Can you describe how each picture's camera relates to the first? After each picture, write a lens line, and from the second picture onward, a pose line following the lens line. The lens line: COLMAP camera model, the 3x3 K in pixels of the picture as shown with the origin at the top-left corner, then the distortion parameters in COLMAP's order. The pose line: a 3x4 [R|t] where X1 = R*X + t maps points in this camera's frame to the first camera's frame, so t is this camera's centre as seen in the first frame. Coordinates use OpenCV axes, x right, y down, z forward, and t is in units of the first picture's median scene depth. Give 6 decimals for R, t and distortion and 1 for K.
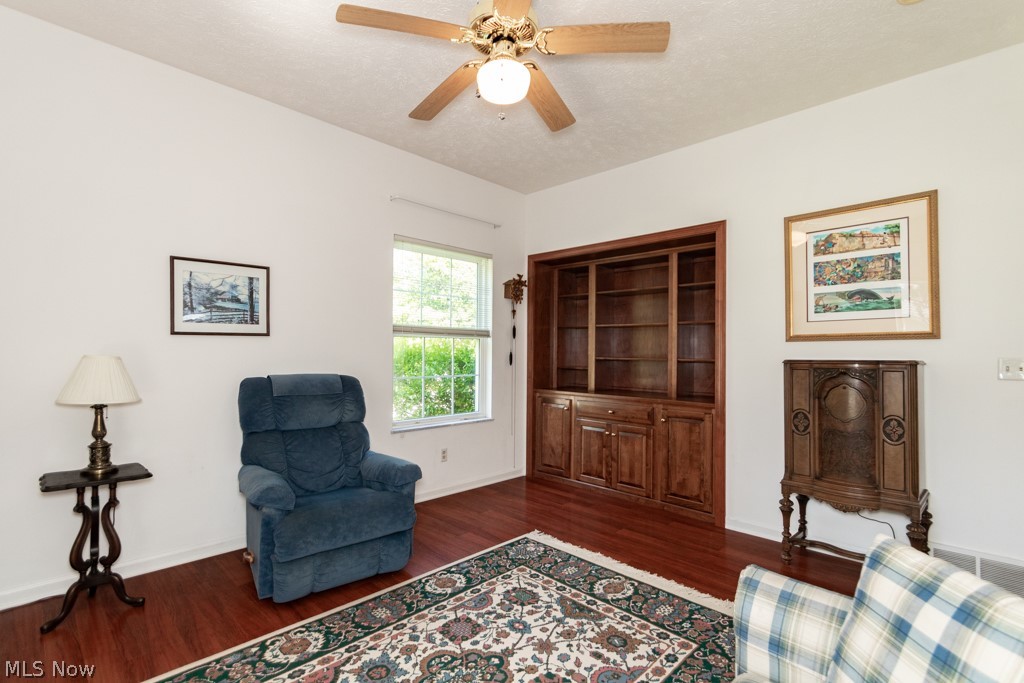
lens RADIAL K [[478.4, 0, 509.5], [0, 478.4, 342.4], [0, 0, 1]] dist [0.012987, -0.005450]
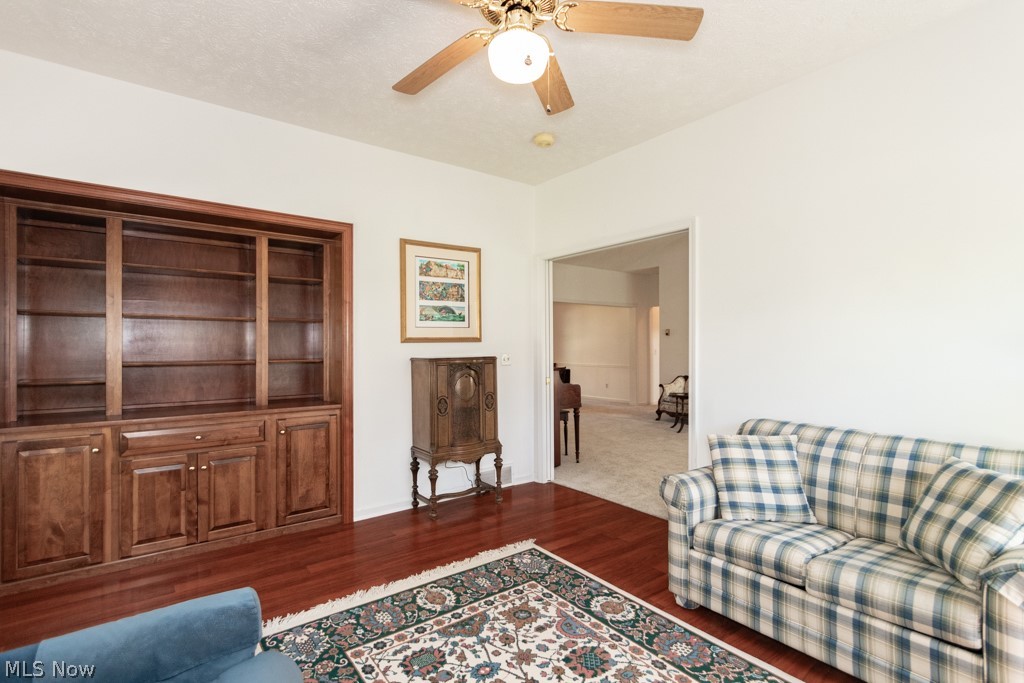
lens RADIAL K [[478.4, 0, 511.5], [0, 478.4, 345.4], [0, 0, 1]] dist [0.012987, -0.005450]
pose [[0.139546, -0.009731, 0.990168, -0.737678], [-0.017396, 0.999773, 0.012278, -0.018995], [-0.990063, -0.018939, 0.139345, 0.730666]]
